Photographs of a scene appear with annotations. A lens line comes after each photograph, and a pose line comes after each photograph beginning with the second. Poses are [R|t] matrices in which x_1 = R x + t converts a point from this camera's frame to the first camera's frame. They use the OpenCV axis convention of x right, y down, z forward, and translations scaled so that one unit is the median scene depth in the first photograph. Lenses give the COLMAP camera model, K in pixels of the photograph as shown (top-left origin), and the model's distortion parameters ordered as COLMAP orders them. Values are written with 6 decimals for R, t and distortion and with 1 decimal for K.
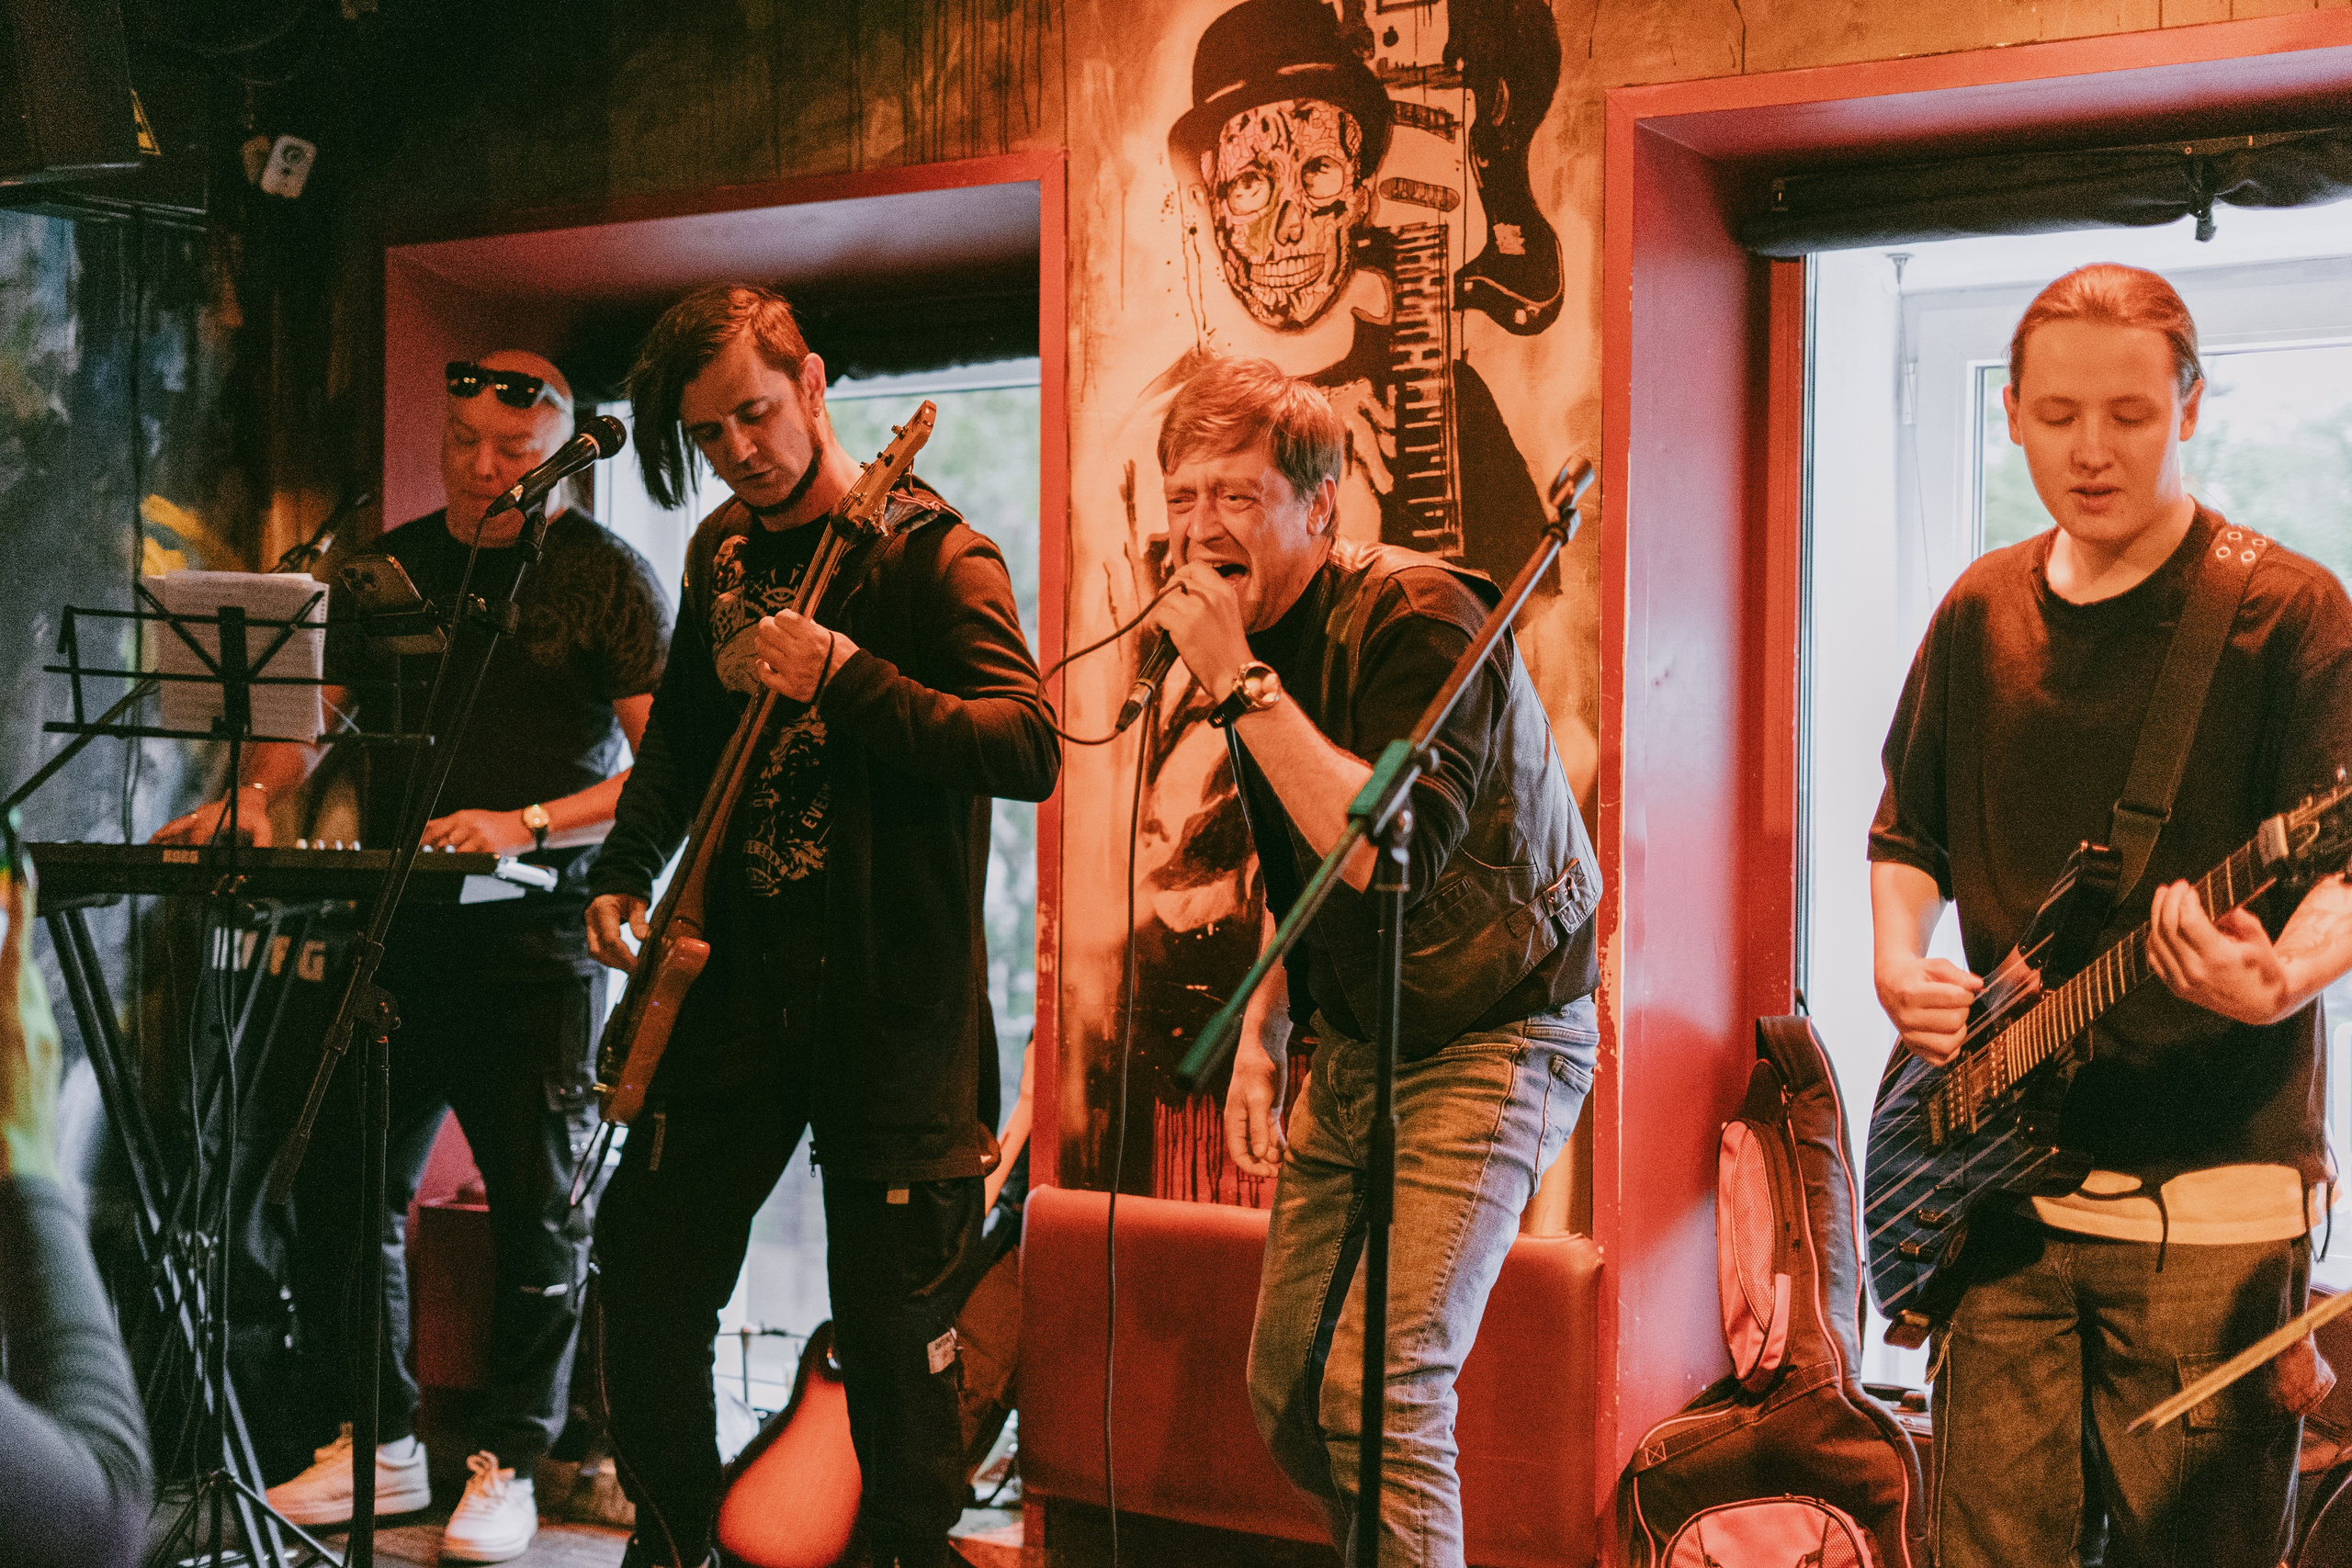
lens RADIAL K [[3387.9, 0, 1170.4], [0, 3387.9, 795.2], [0, 0, 1]] dist [-0.013508, -0.010455]
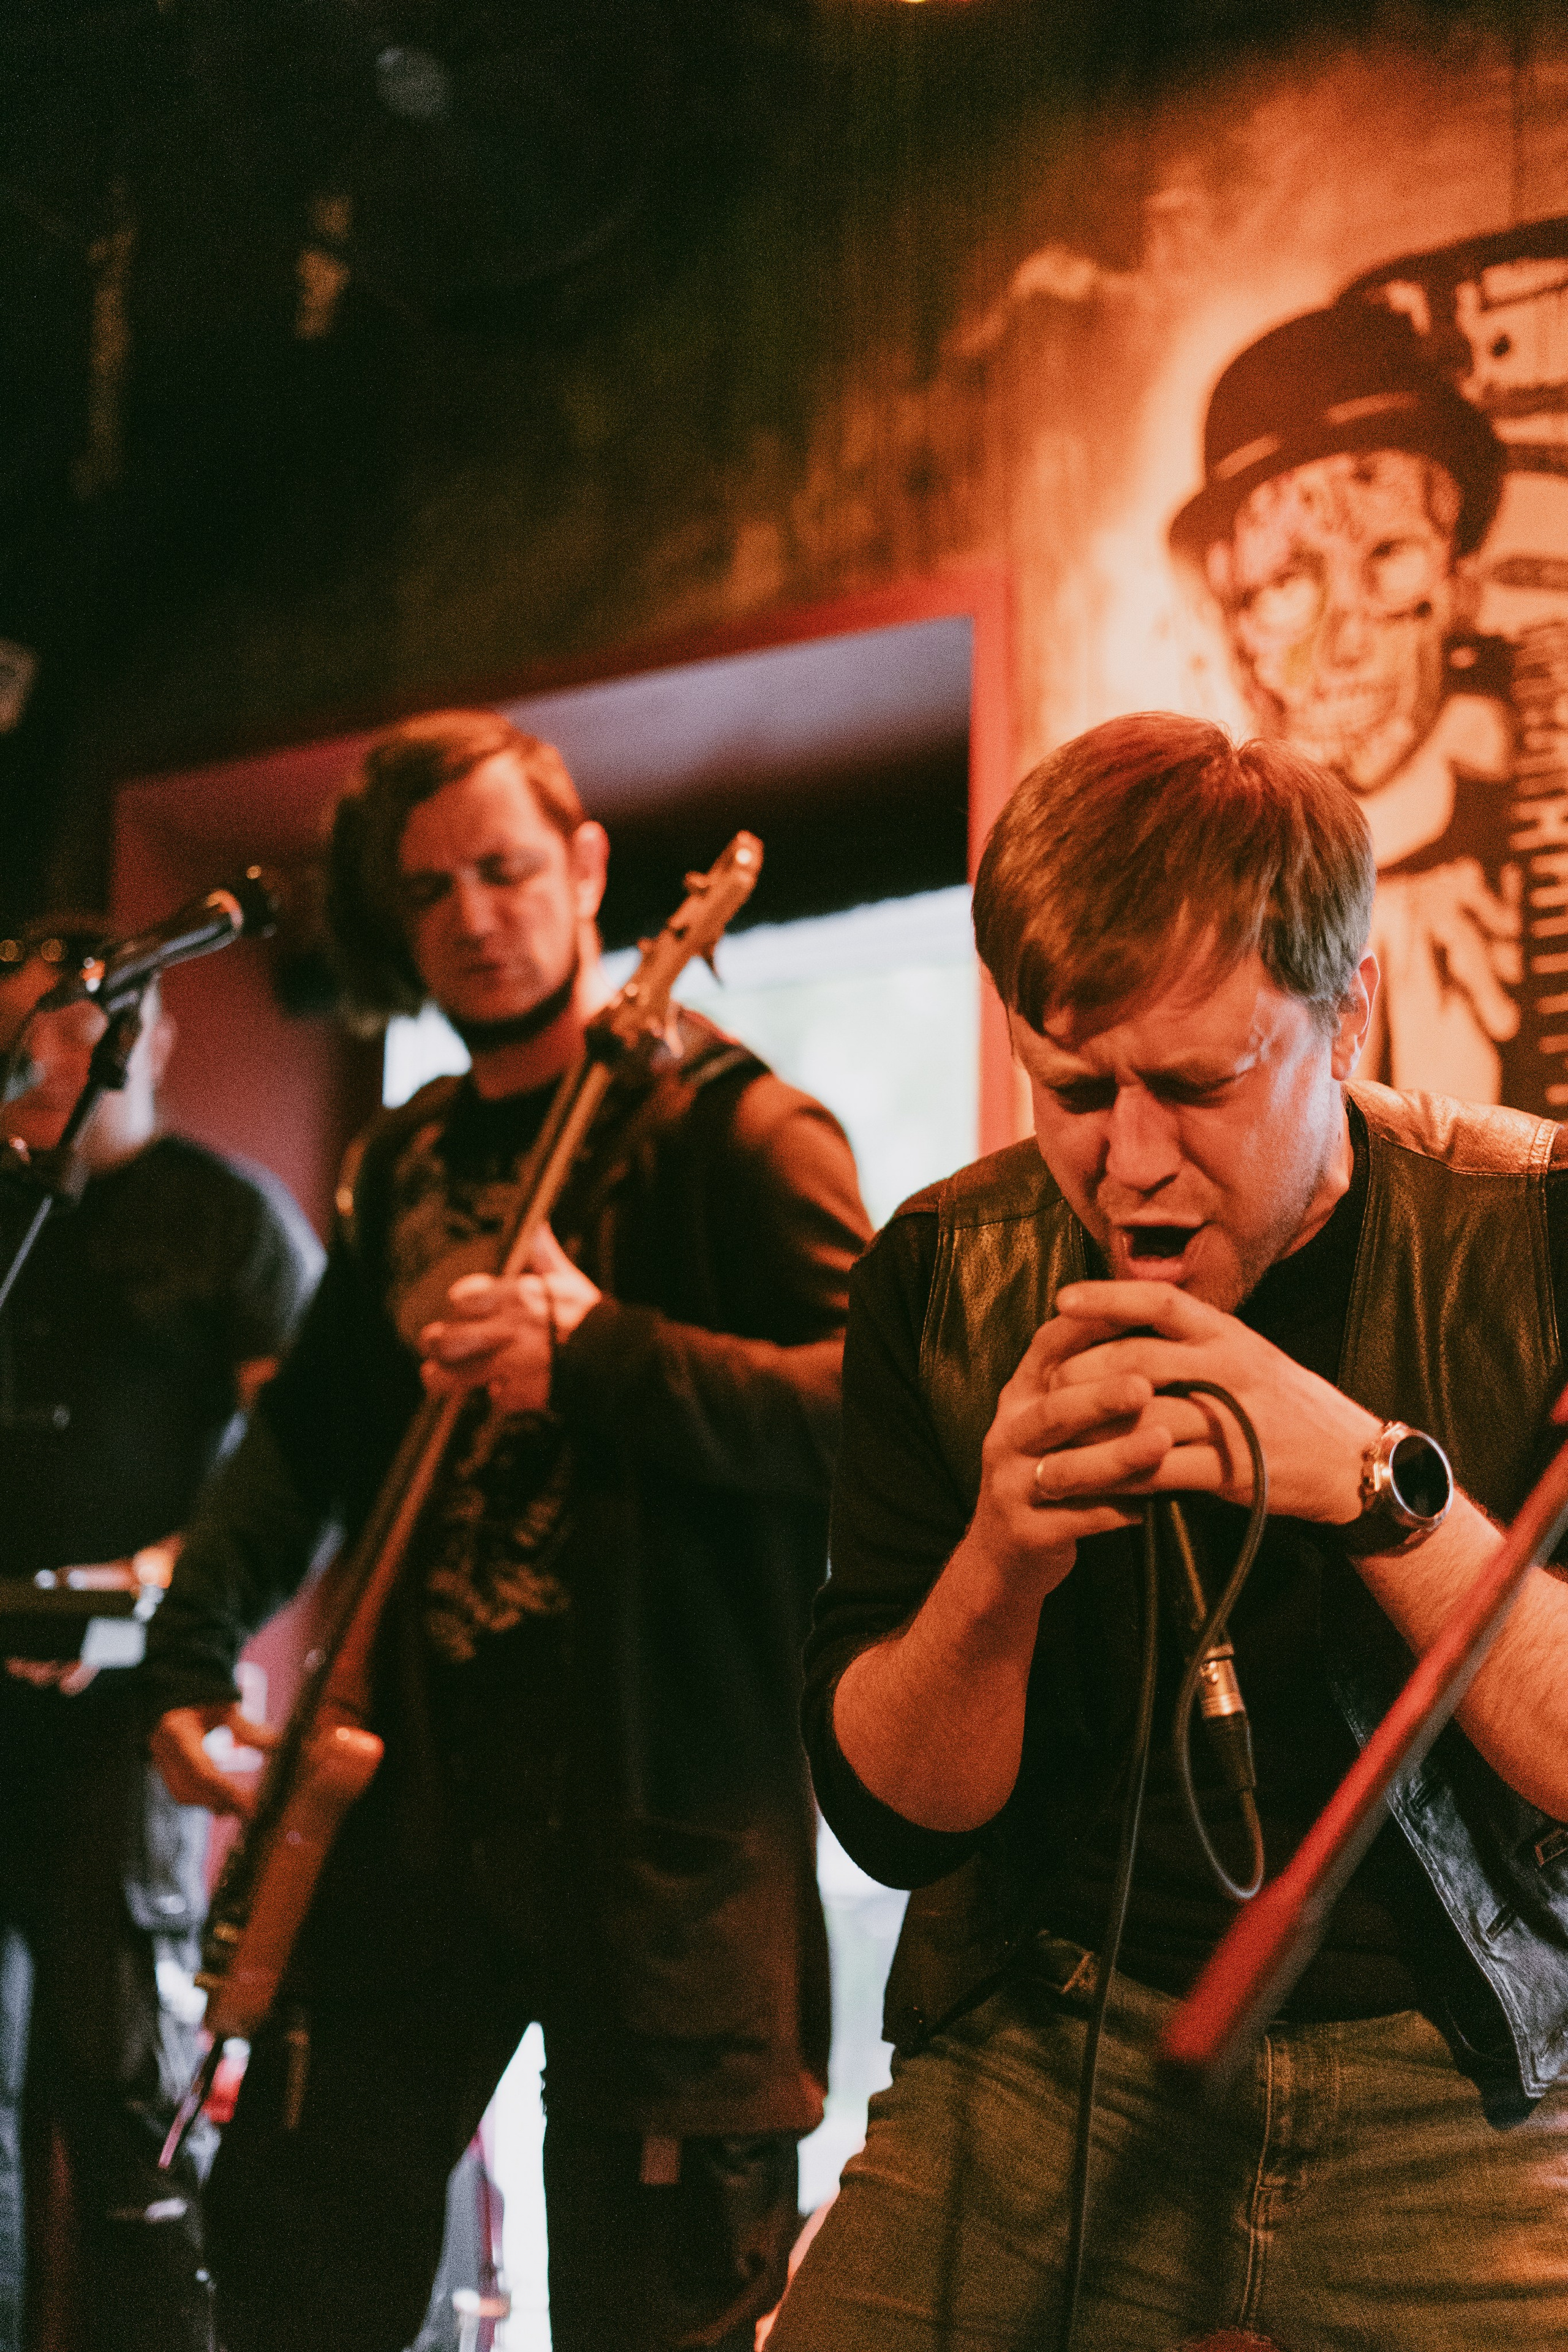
lens RADIAL K [[3588.8, 0, 636.9], [0, 3588.8, 1146.7], [0, 0, 1]] dist [-0.028088, 0.094420]
pose [[0.987356, -0.005163, -0.158435, 0.008817], [-0.014821, 0.992085, -0.124692, 0.018496], [0.157825, 0.125464, 0.979464, 0.309331]]
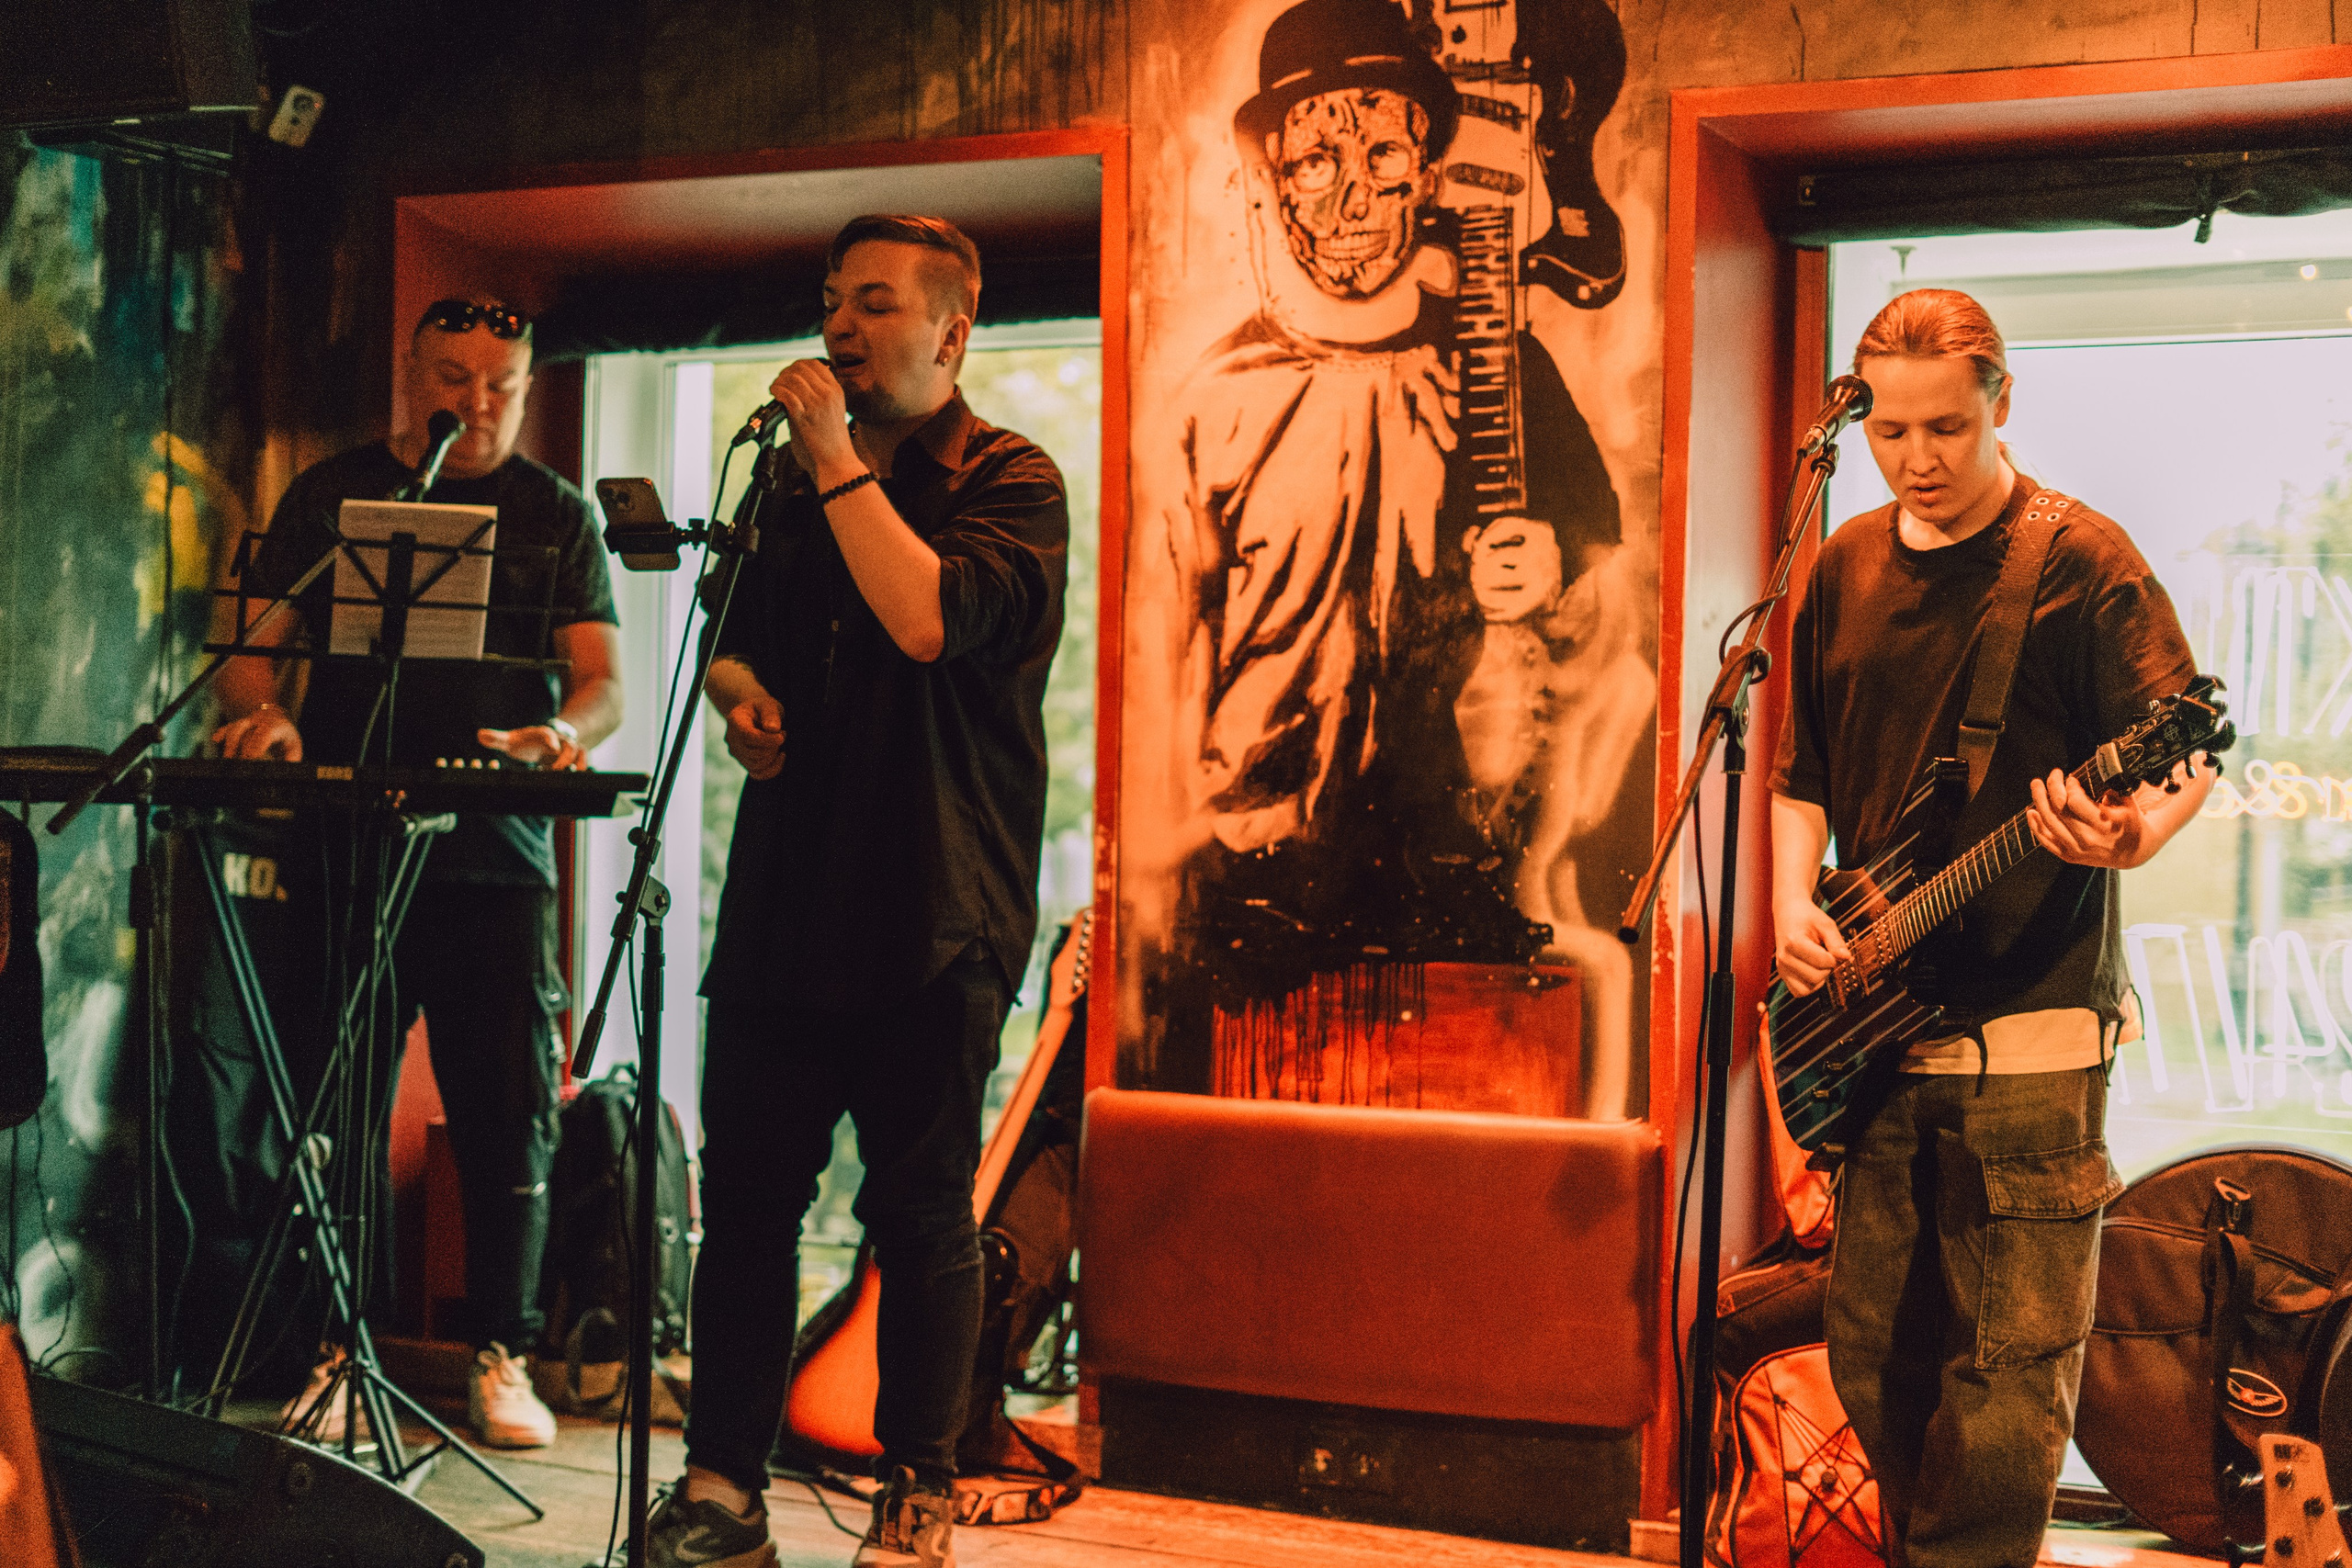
lens RADIAL K [[3387.9, 0, 1170.4], [0, 3387.9, 795.2], [0, 0, 1]] dist [-0.013508, -0.010455]
pose [[0.988933, 0.007400, 0.148179, -0.185614], [-0.007677, 0.999970, 0.001293, 0.021707], [-0.148165, -0.002417, 0.988960, -0.071764]]
